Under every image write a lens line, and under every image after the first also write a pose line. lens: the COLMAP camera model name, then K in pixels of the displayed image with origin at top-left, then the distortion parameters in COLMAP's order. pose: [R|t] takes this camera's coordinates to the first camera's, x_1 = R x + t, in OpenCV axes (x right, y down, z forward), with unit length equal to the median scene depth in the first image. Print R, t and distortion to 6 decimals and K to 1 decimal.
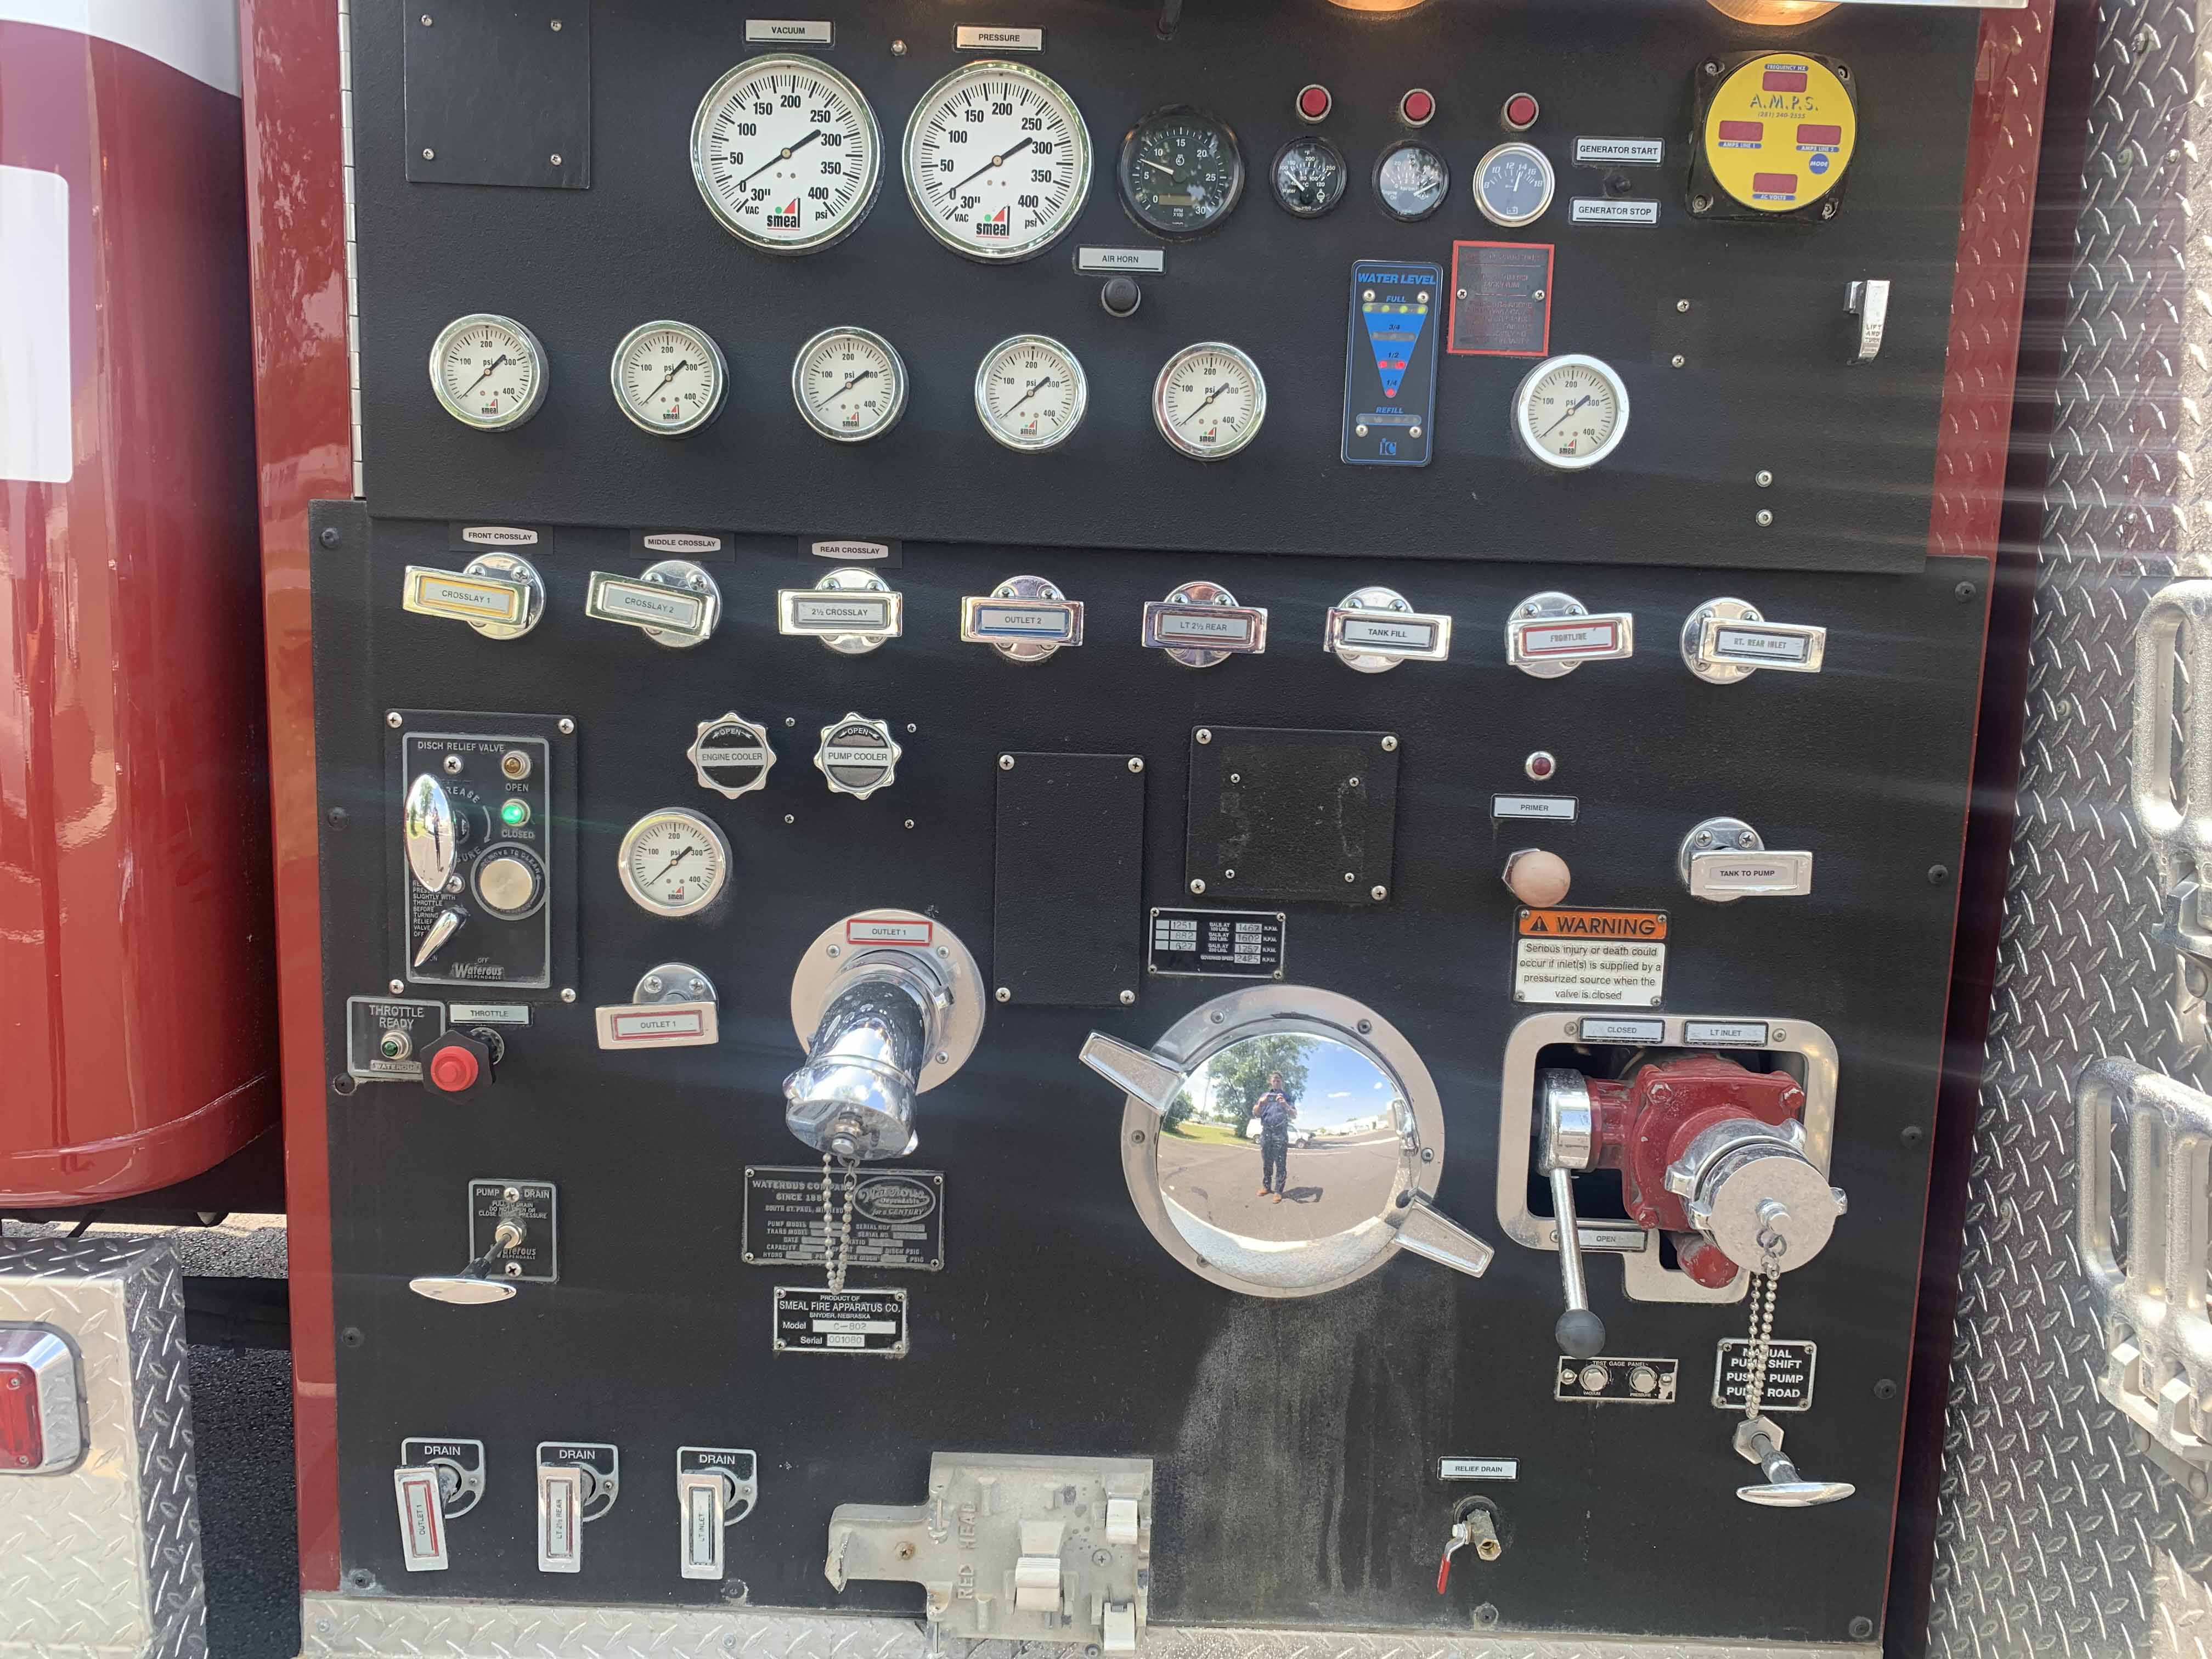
lens RADIAL K [[1701.6, 0, 1084.3], [0, 1701.6, 827.3], [0, 0, 1]] dist [0.016974, -0.017511]
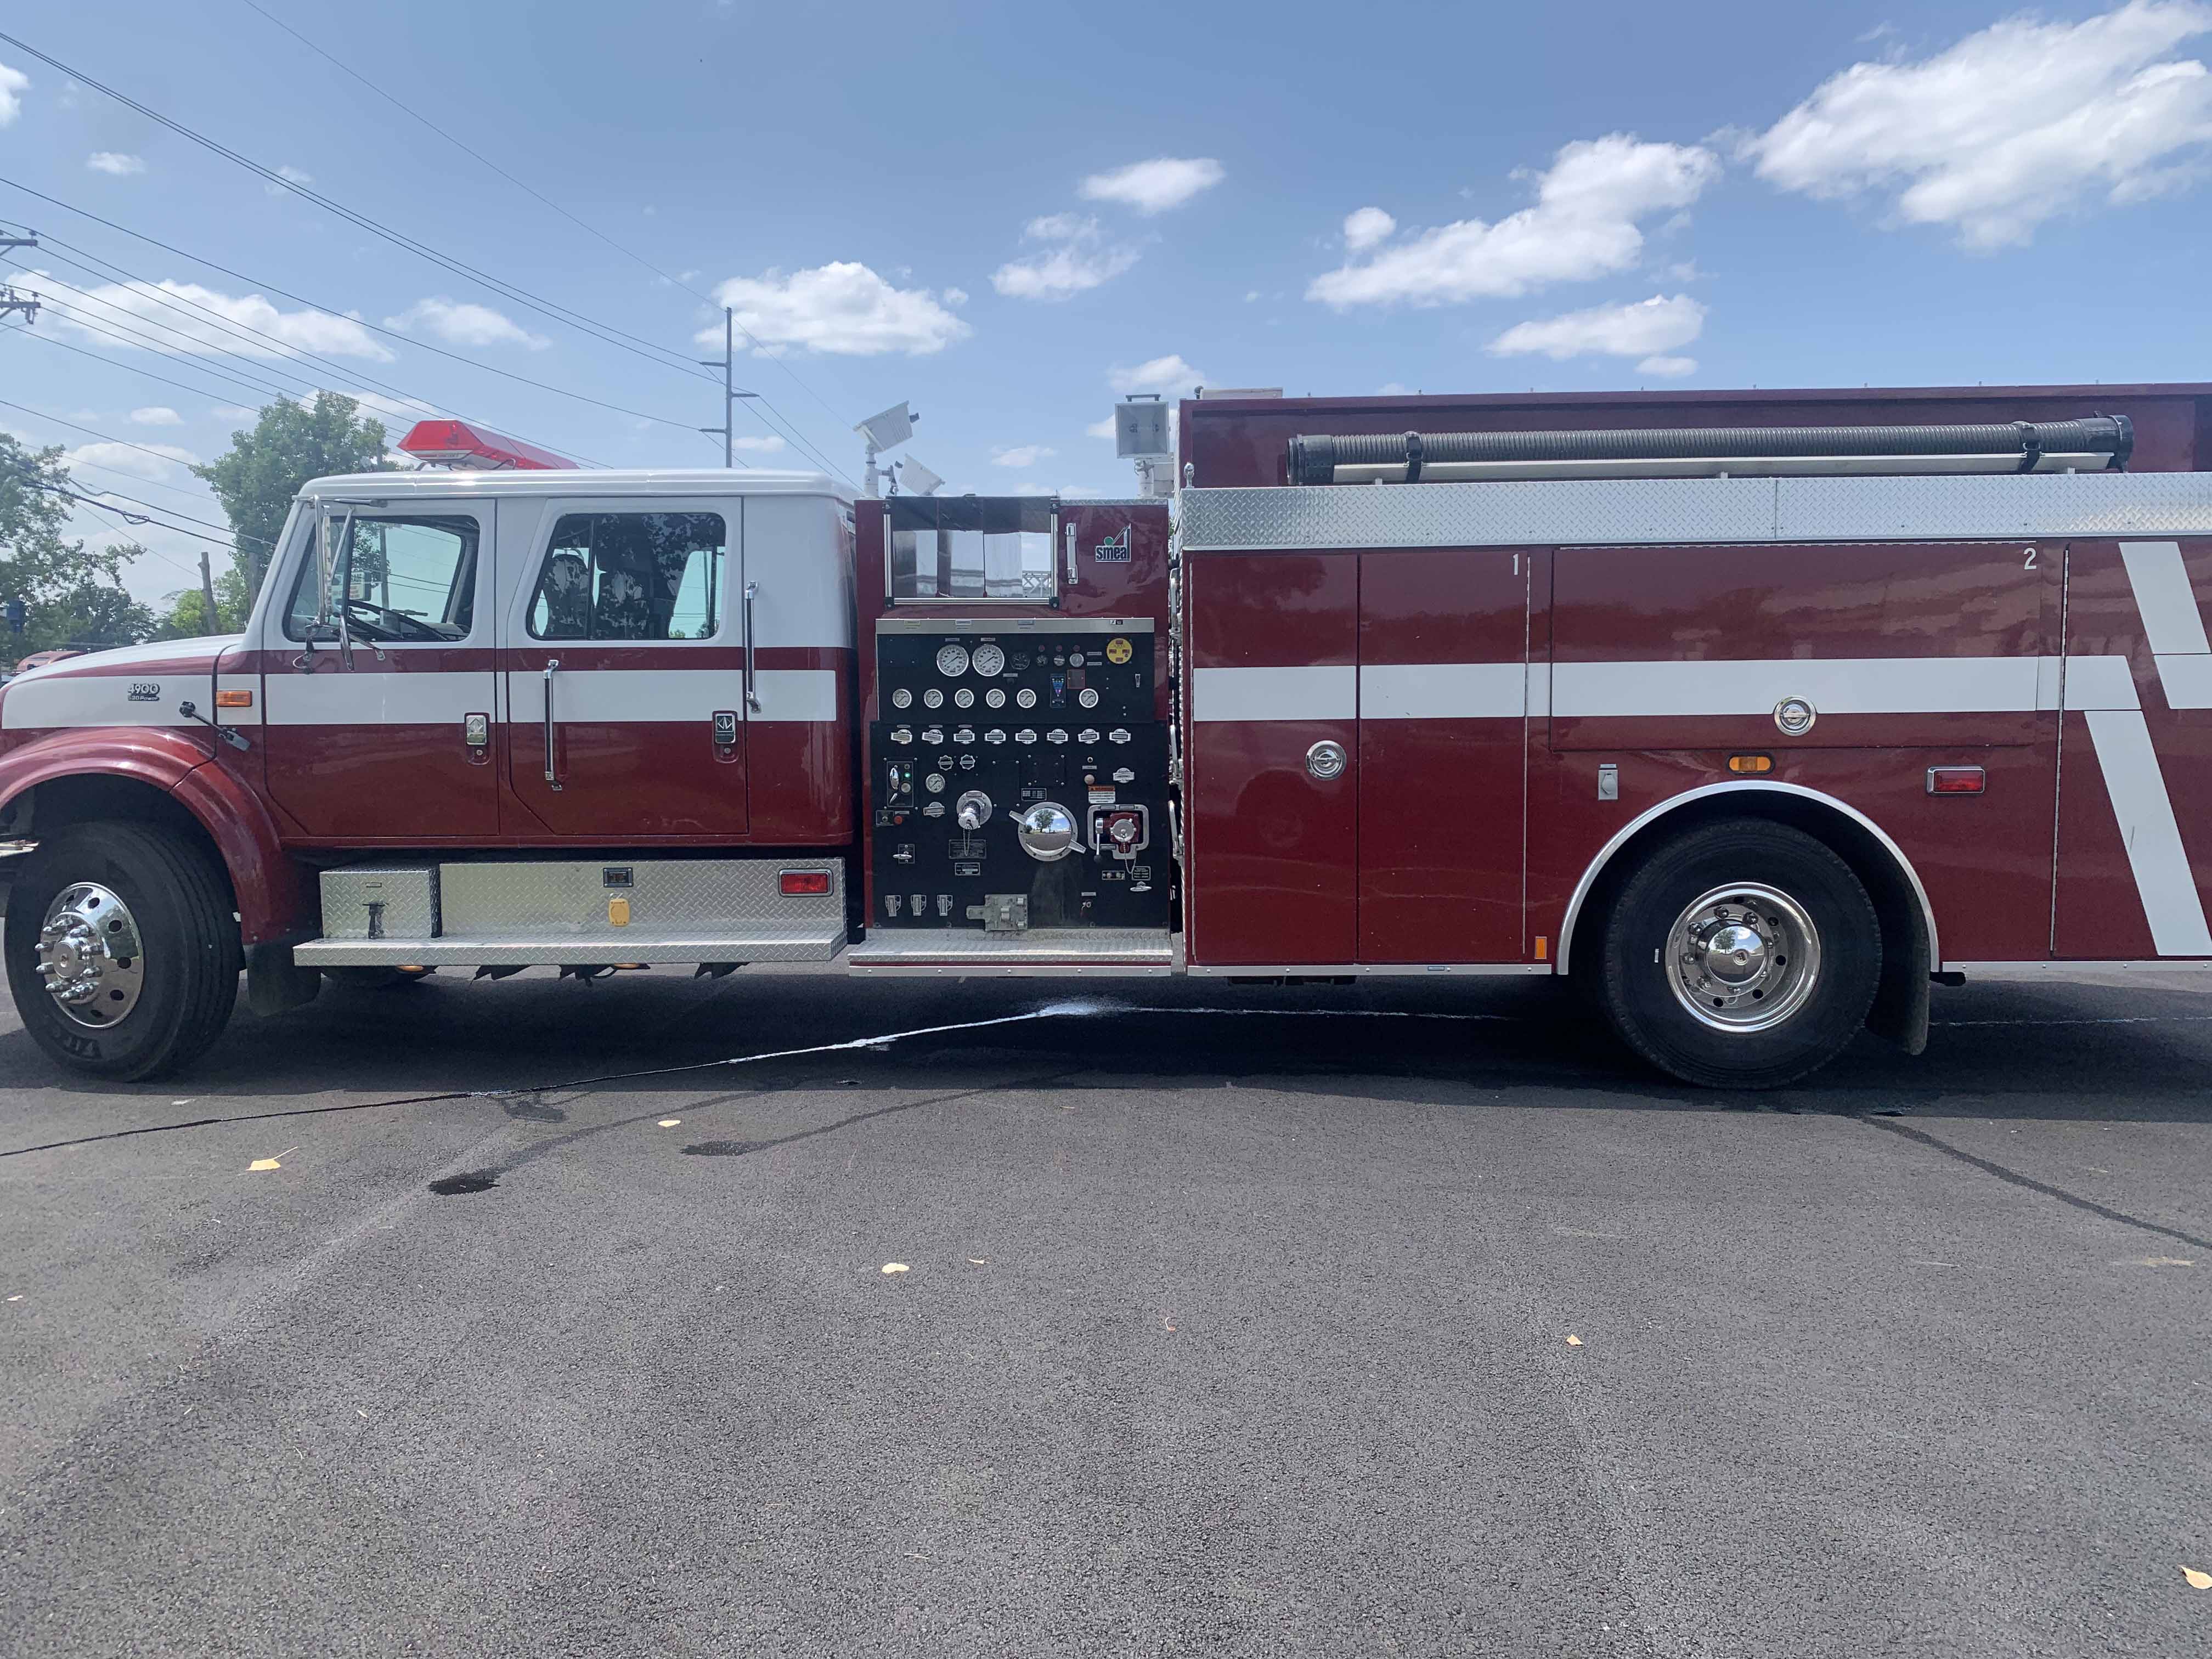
lens RADIAL K [[1701.6, 0, 1095.0], [0, 1701.6, 821.2], [0, 0, 1]] dist [0.016974, -0.017511]
pose [[0.998398, -0.037557, -0.042330, 0.523445], [0.034853, 0.997411, -0.062906, 0.525871], [0.044583, 0.061330, 0.997121, -4.630219]]
